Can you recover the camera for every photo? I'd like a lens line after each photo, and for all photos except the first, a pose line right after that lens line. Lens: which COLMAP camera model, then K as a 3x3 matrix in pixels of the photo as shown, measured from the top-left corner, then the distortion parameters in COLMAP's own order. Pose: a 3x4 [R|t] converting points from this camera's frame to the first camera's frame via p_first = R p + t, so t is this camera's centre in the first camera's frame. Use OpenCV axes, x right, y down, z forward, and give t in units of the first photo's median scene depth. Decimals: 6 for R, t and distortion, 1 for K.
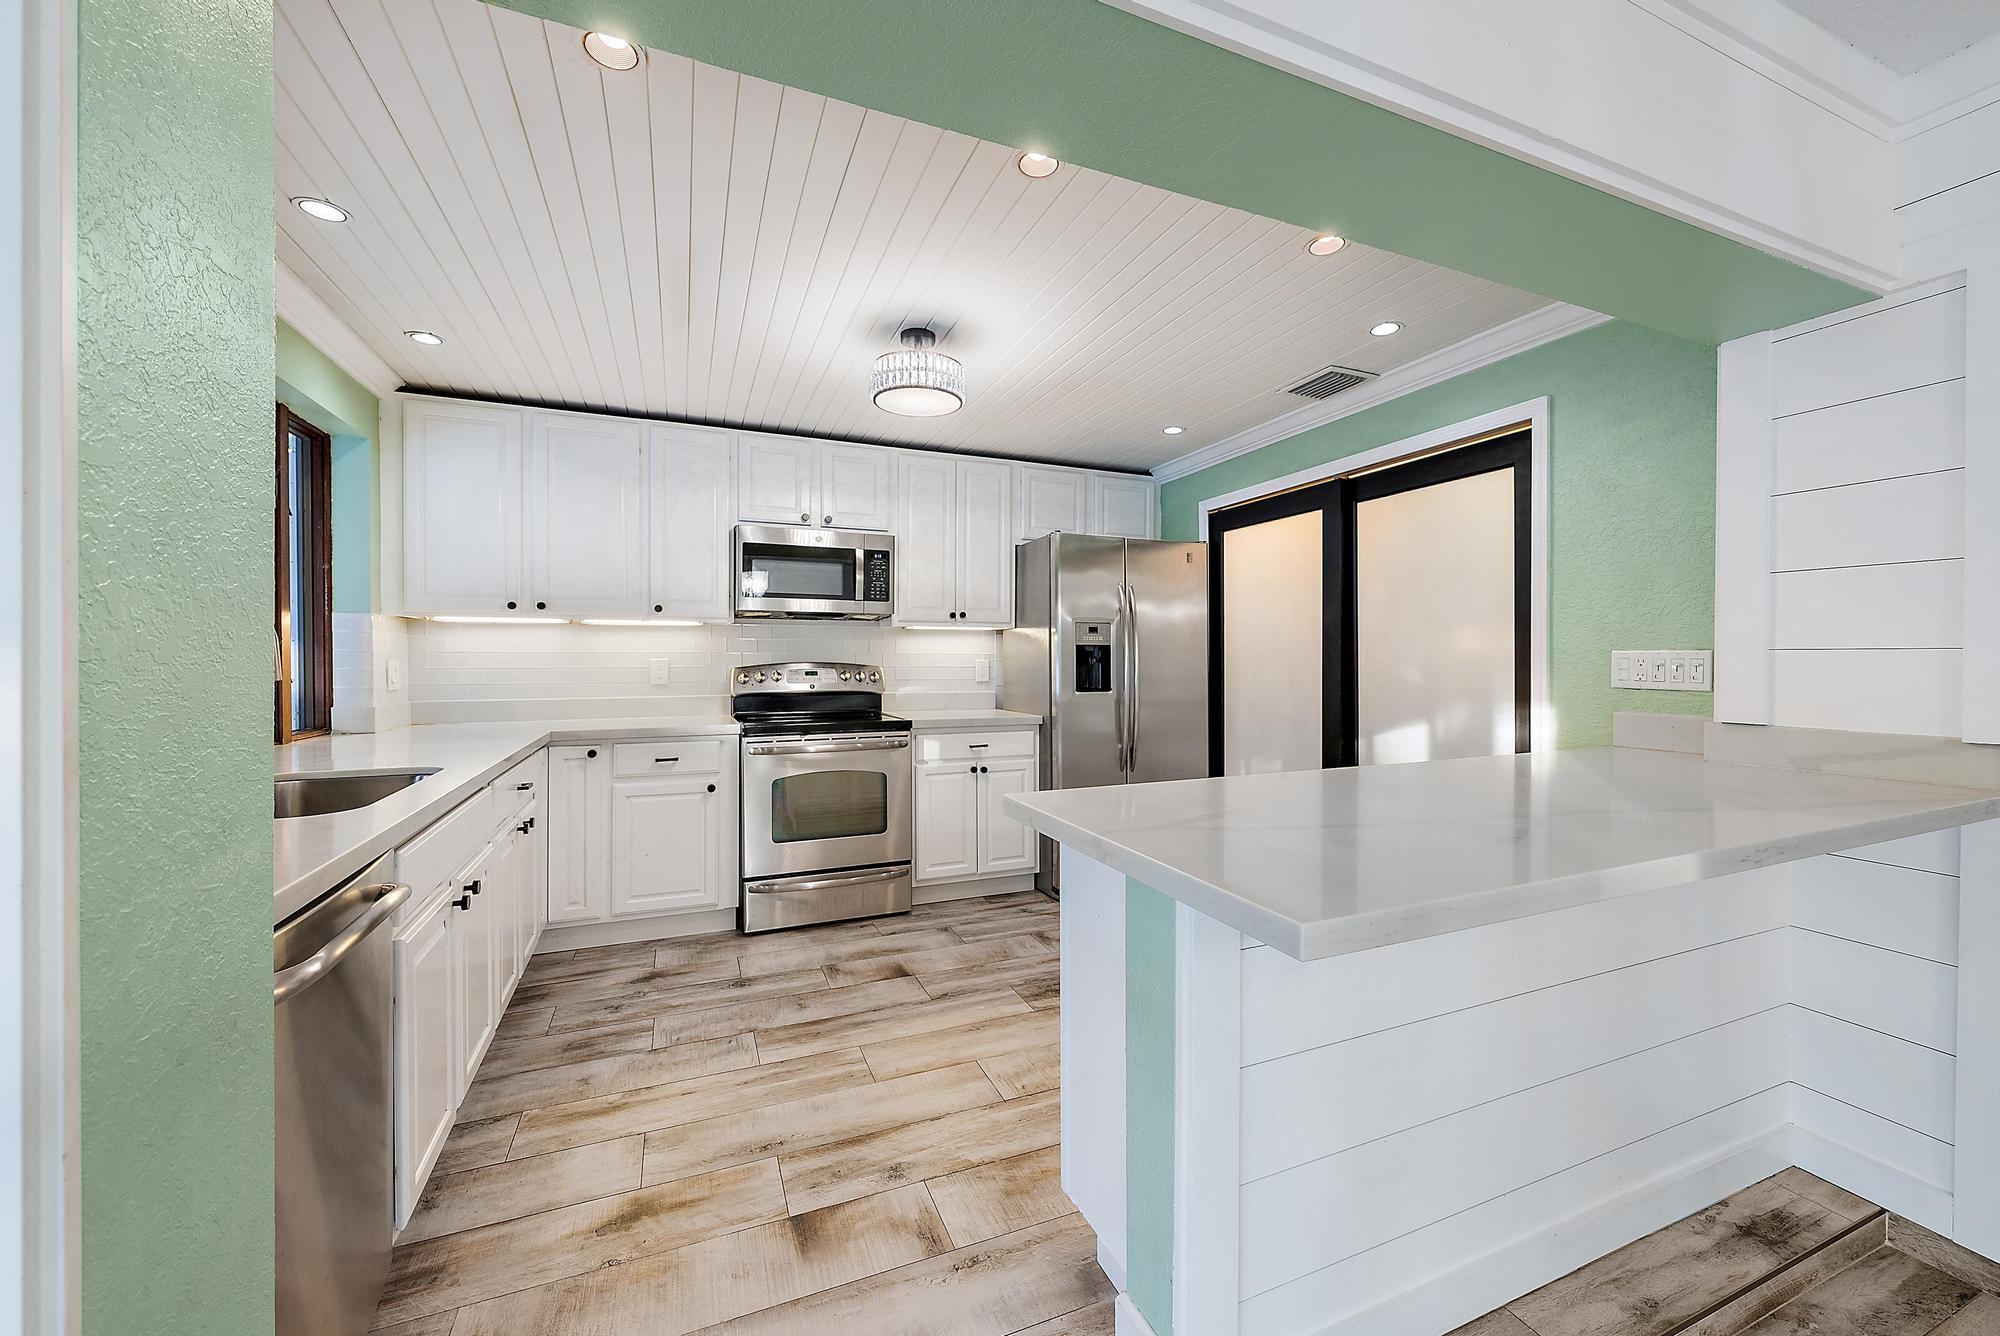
lens RADIAL K [[802.0, 0, 1014.0], [0, 802.0, 662.1], [0, 0, 1]] dist [-0.001195, -0.000039]
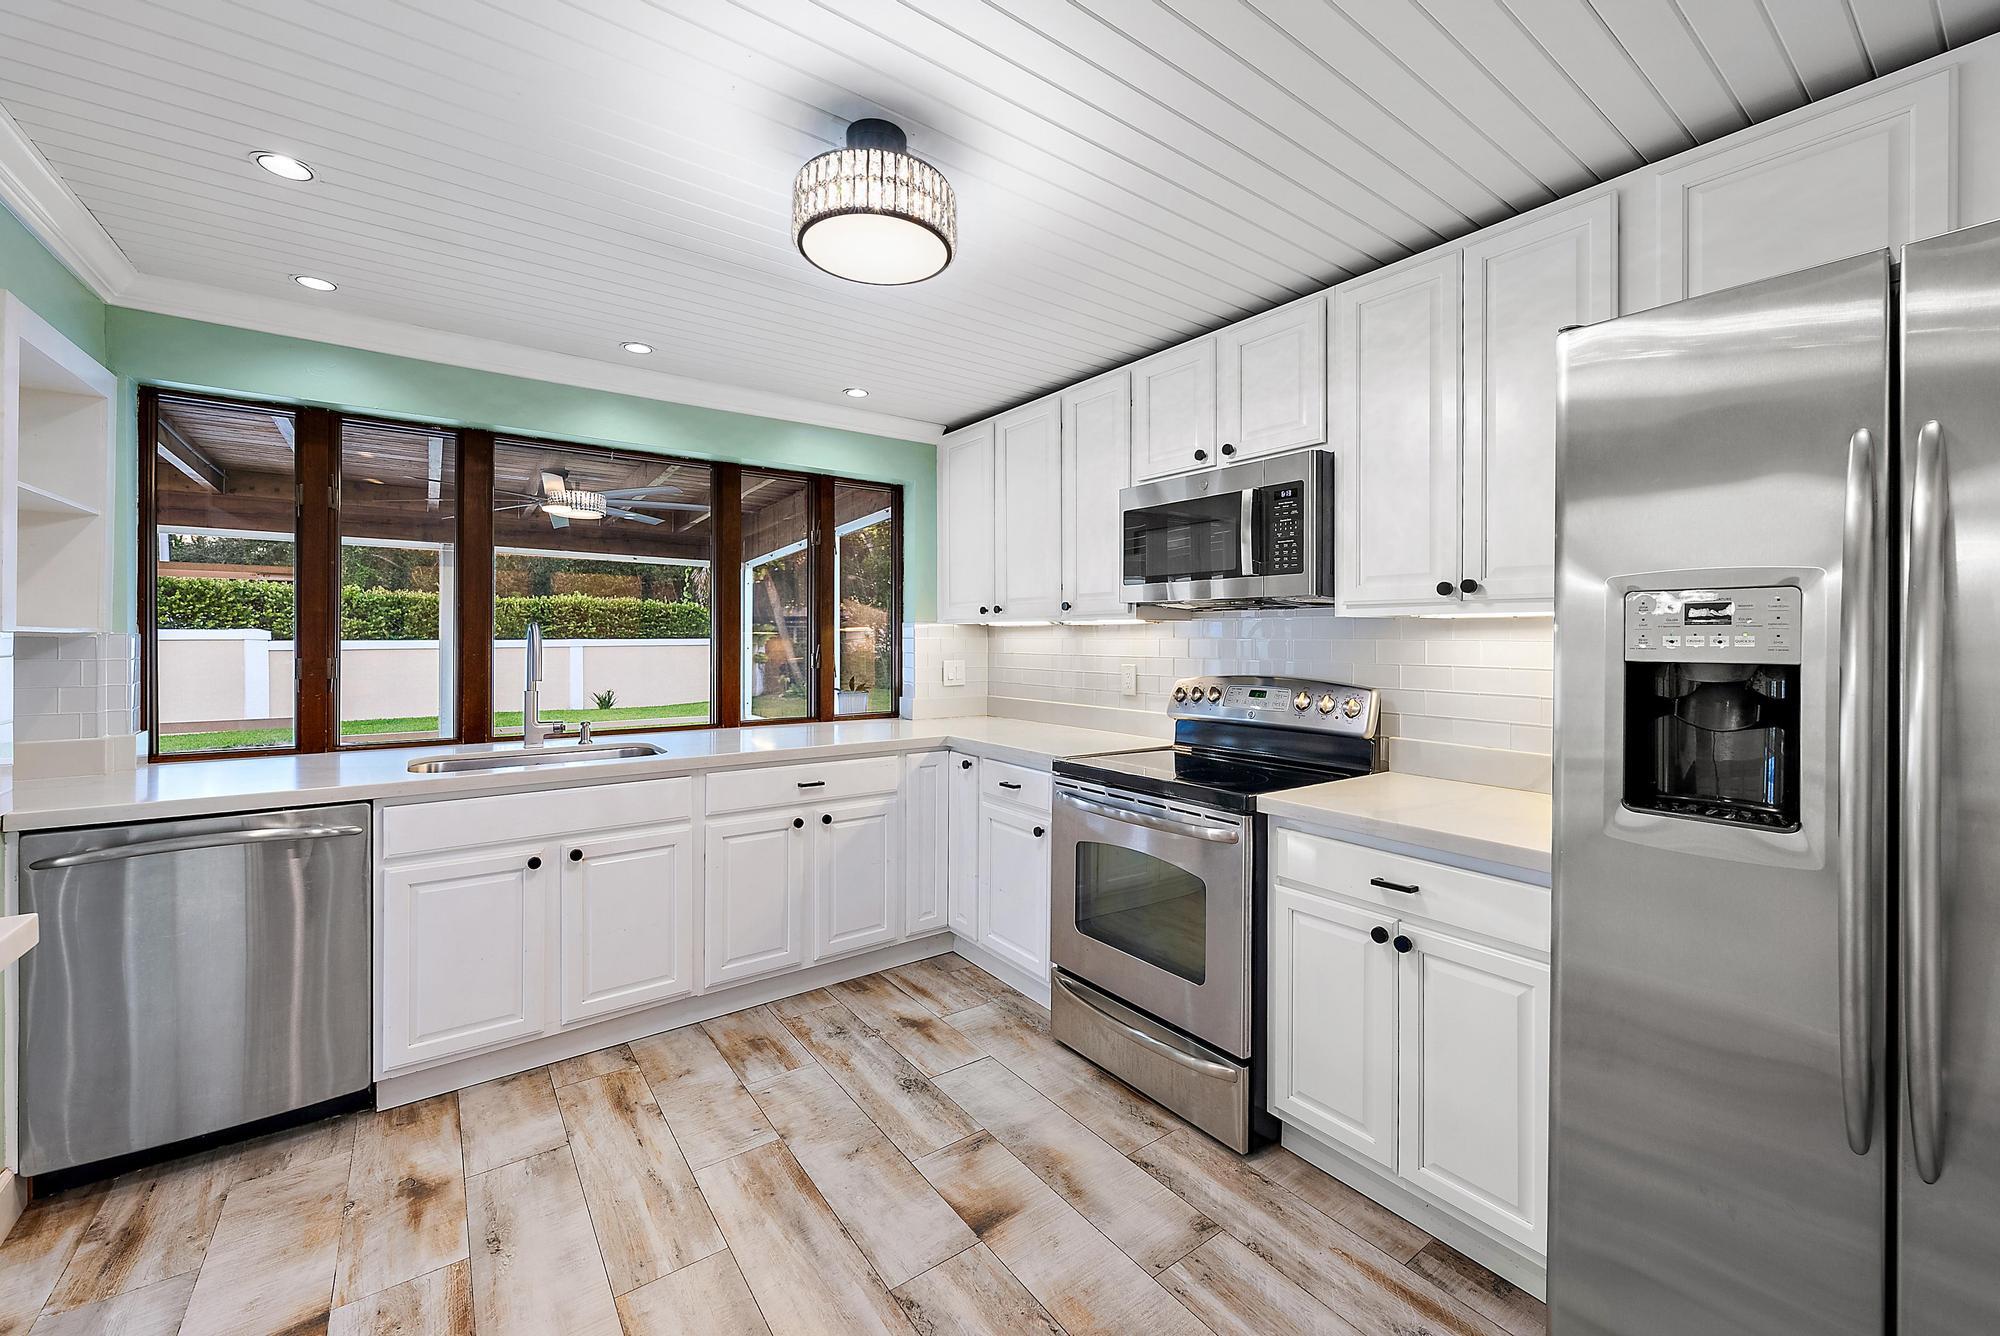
lens RADIAL K [[802.0, 0, 1013.0], [0, 802.0, 636.0], [0, 0, 1]] dist [-0.001195, -0.000039]
pose [[0.212416, -0.002933, -0.977175, 0.428830], [-0.009755, 0.999939, -0.005122, -0.034676], [0.977131, 0.010621, 0.212375, 0.878934]]
